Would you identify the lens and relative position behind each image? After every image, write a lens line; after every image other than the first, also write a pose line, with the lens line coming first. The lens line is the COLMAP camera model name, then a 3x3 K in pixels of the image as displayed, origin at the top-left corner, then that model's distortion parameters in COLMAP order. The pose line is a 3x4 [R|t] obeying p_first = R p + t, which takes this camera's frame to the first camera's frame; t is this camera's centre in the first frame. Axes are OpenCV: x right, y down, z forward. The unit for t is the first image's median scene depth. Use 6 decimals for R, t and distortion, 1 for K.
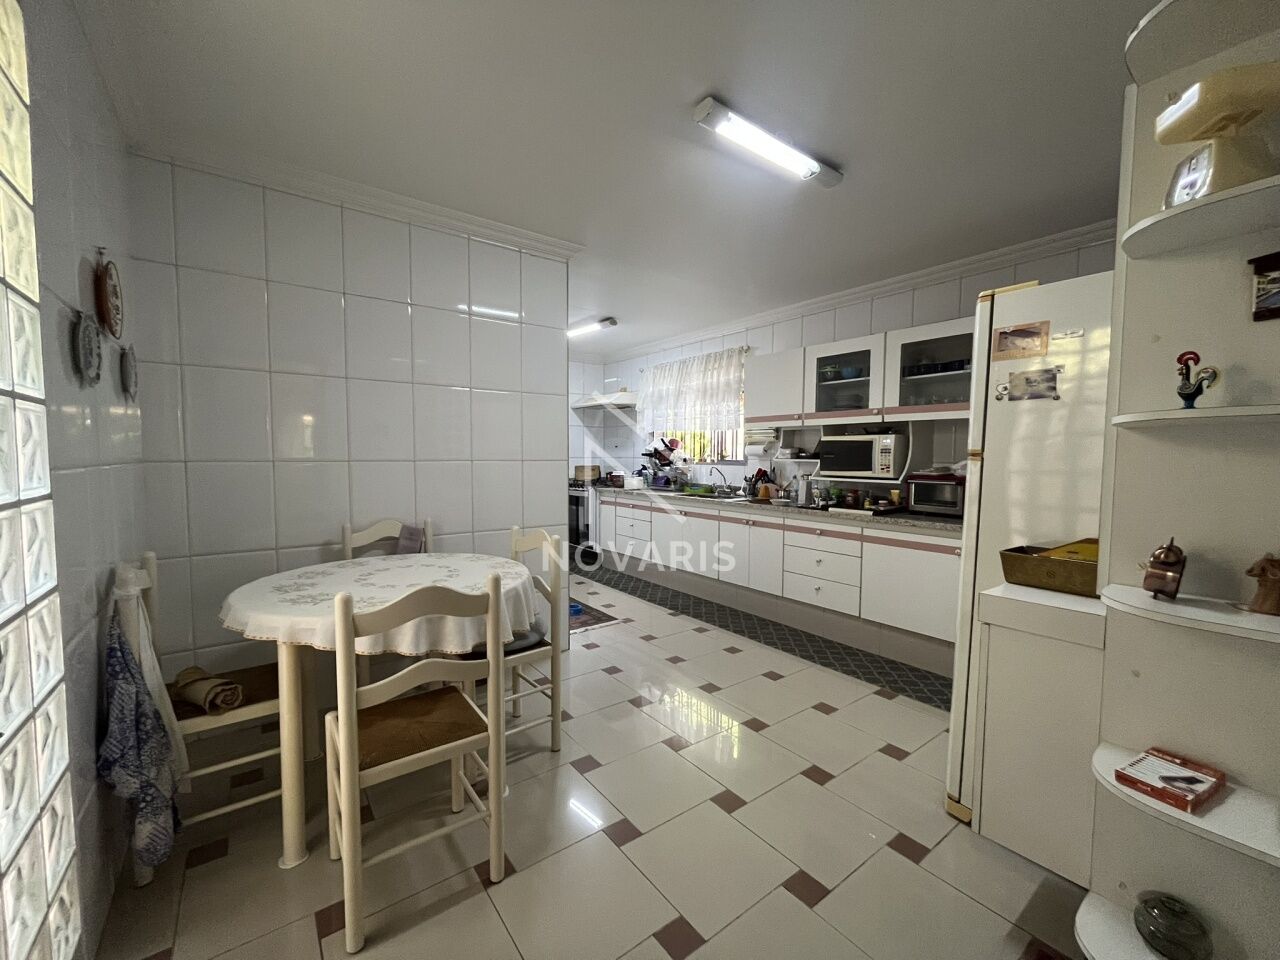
lens RADIAL K [[521.8, 0, 638.8], [0, 521.8, 487.5], [0, 0, 1]] dist [-0.001145, -0.000246]
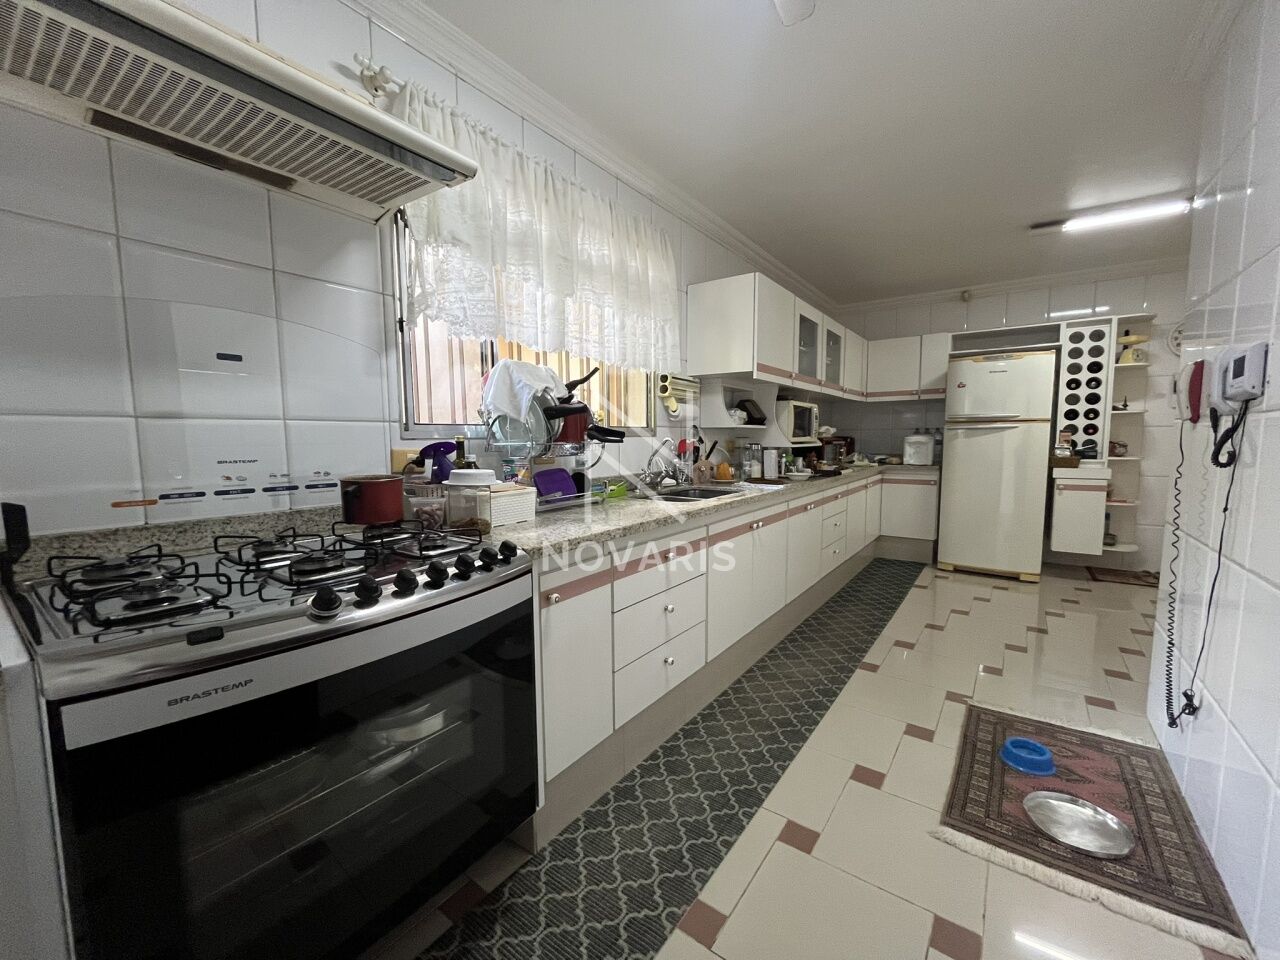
lens RADIAL K [[521.8, 0, 637.0], [0, 521.8, 482.5], [0, 0, 1]] dist [-0.001145, -0.000246]
pose [[-0.299744, -0.095198, 0.949258, -0.439835], [0.054981, 0.991631, 0.116809, -0.075198], [-0.952434, 0.087204, -0.292001, 1.457671]]
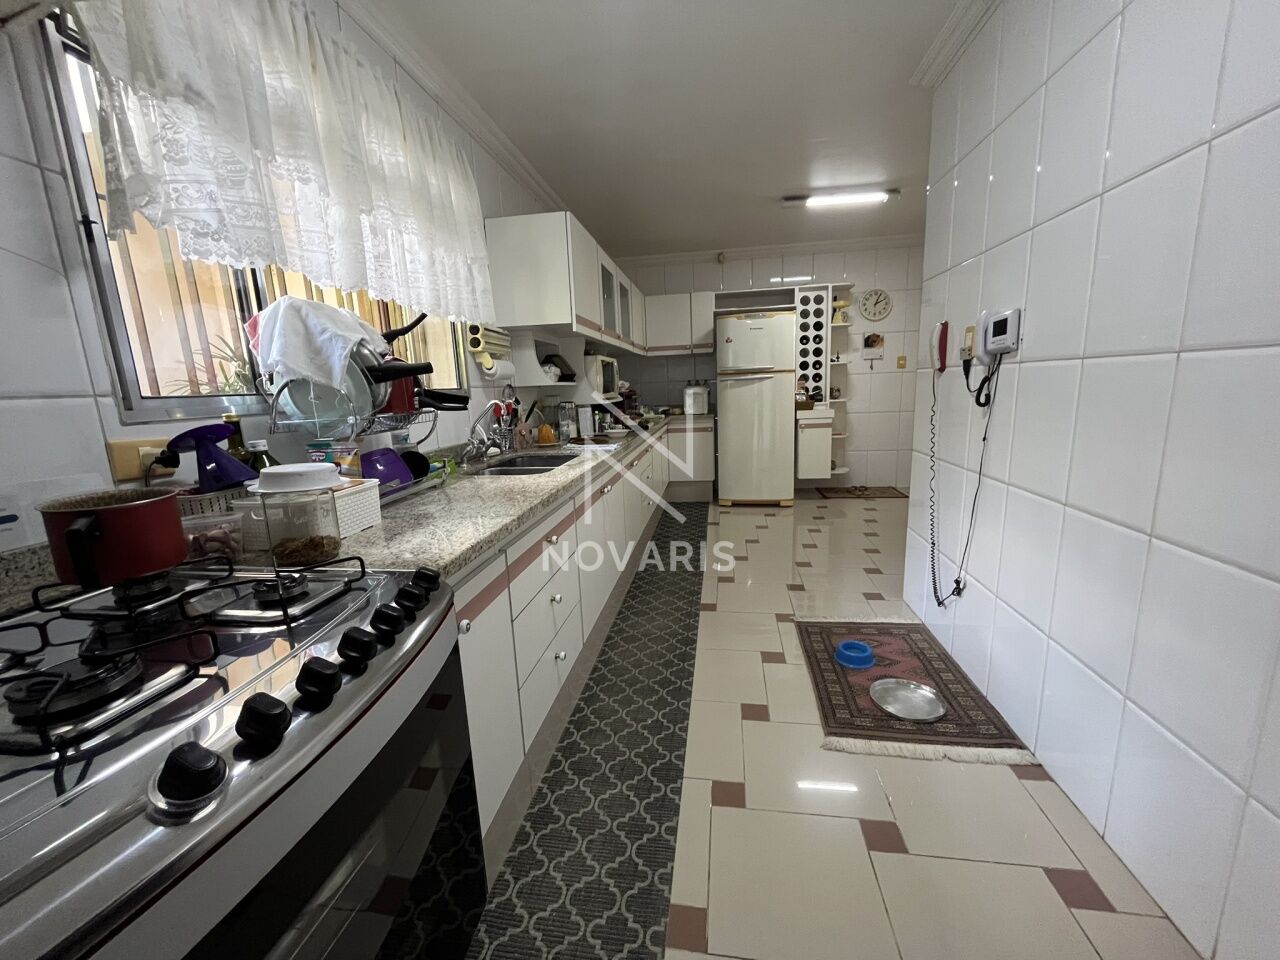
lens RADIAL K [[521.8, 0, 639.9], [0, 521.8, 484.3], [0, 0, 1]] dist [-0.001145, -0.000246]
pose [[-0.702209, -0.116661, 0.702348, -0.338250], [0.071194, 0.970034, 0.232304, -0.084248], [-0.708403, 0.213129, -0.672861, 1.512919]]
